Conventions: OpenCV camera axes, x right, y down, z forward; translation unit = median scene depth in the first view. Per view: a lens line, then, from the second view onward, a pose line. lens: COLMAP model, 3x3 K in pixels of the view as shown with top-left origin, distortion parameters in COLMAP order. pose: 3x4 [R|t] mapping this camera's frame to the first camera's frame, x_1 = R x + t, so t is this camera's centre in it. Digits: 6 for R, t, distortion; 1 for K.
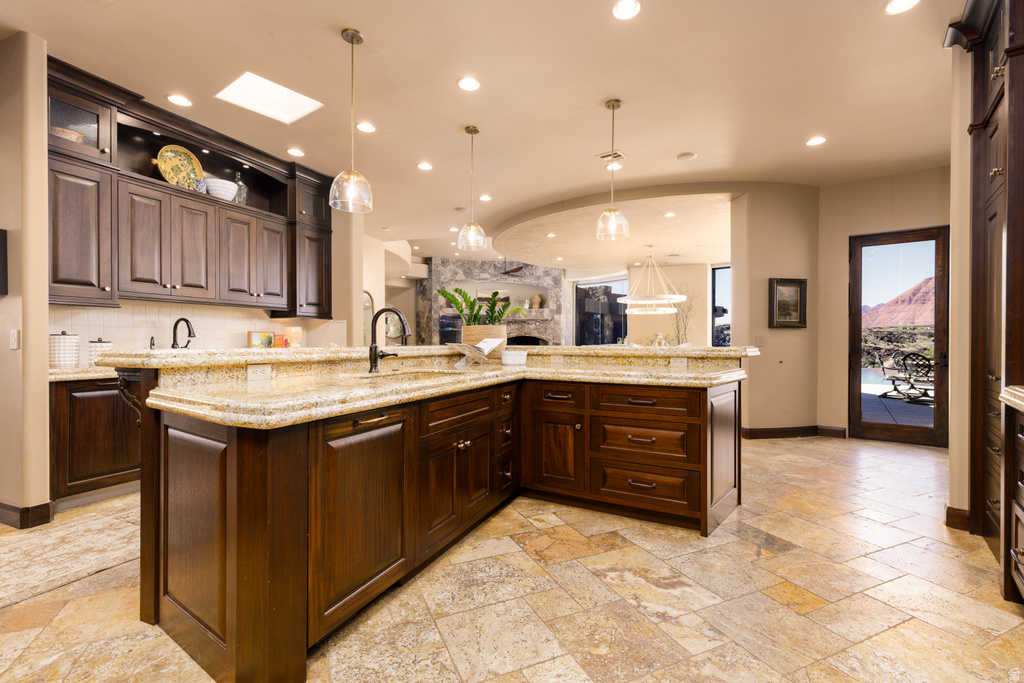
lens RADIAL K [[455.6, 0, 513.1], [0, 455.6, 341.6], [0, 0, 1]] dist [0.001632, -0.000616]
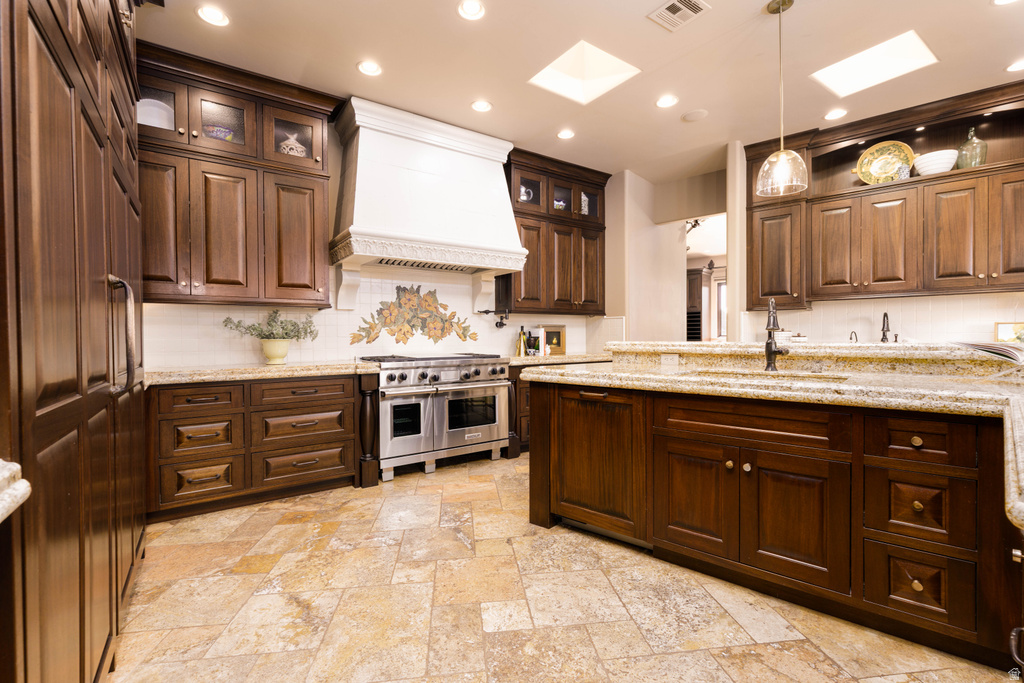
lens RADIAL K [[455.6, 0, 516.6], [0, 455.6, 340.7], [0, 0, 1]] dist [0.001632, -0.000616]
pose [[-0.290845, 0.010466, -0.956713, 0.742441], [0.002335, 0.999945, 0.010229, -0.002727], [0.956767, 0.000741, -0.290853, 0.817869]]
